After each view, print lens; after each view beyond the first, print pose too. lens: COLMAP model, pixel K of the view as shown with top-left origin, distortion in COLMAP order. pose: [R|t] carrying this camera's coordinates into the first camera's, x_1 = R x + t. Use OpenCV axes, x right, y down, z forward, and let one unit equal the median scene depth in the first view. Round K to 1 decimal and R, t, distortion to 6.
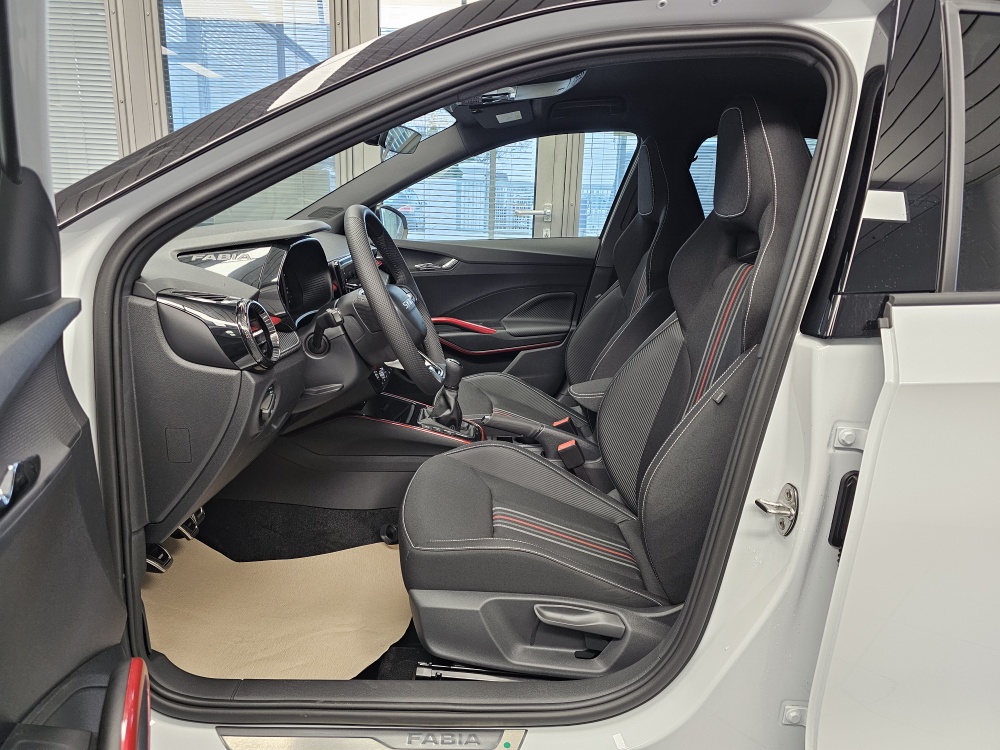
lens RADIAL K [[669.4, 0, 500.0], [0, 669.4, 375.0], [0, 0, 1]] dist [0.063277, -0.052432]
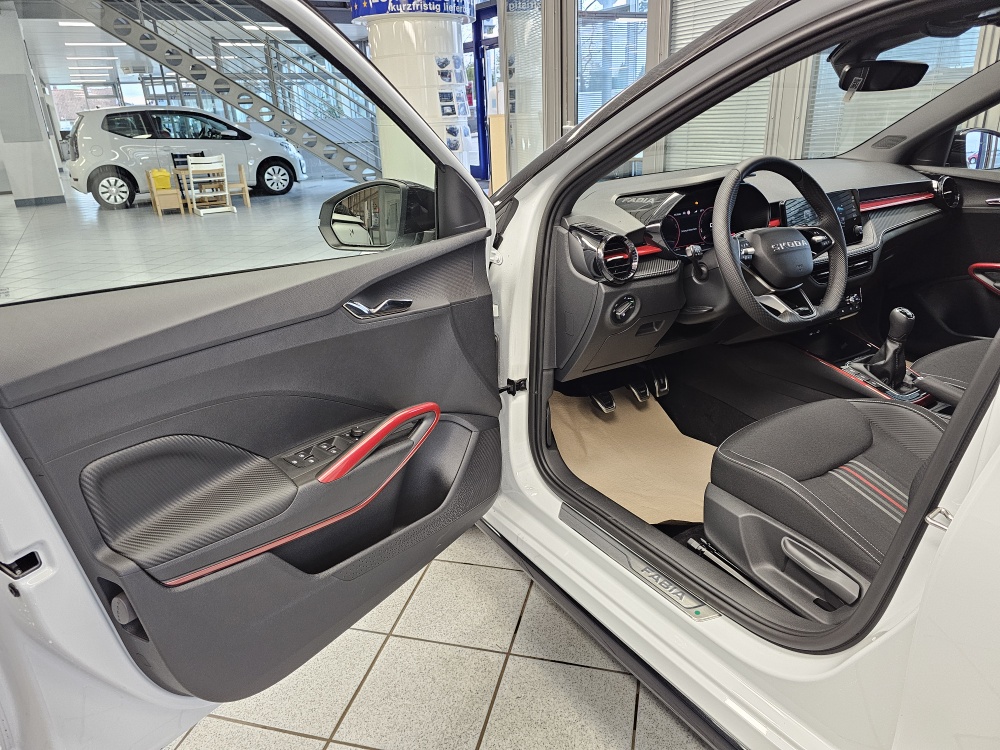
lens RADIAL K [[696.2, 0, 500.0], [0, 696.2, 375.0], [0, 0, 1]] dist [0.001841, -0.003953]
pose [[0.500093, 0.251846, -0.828541, 0.696084], [-0.145116, 0.967619, 0.206531, -0.078448], [0.853726, 0.016949, 0.520447, 0.014762]]
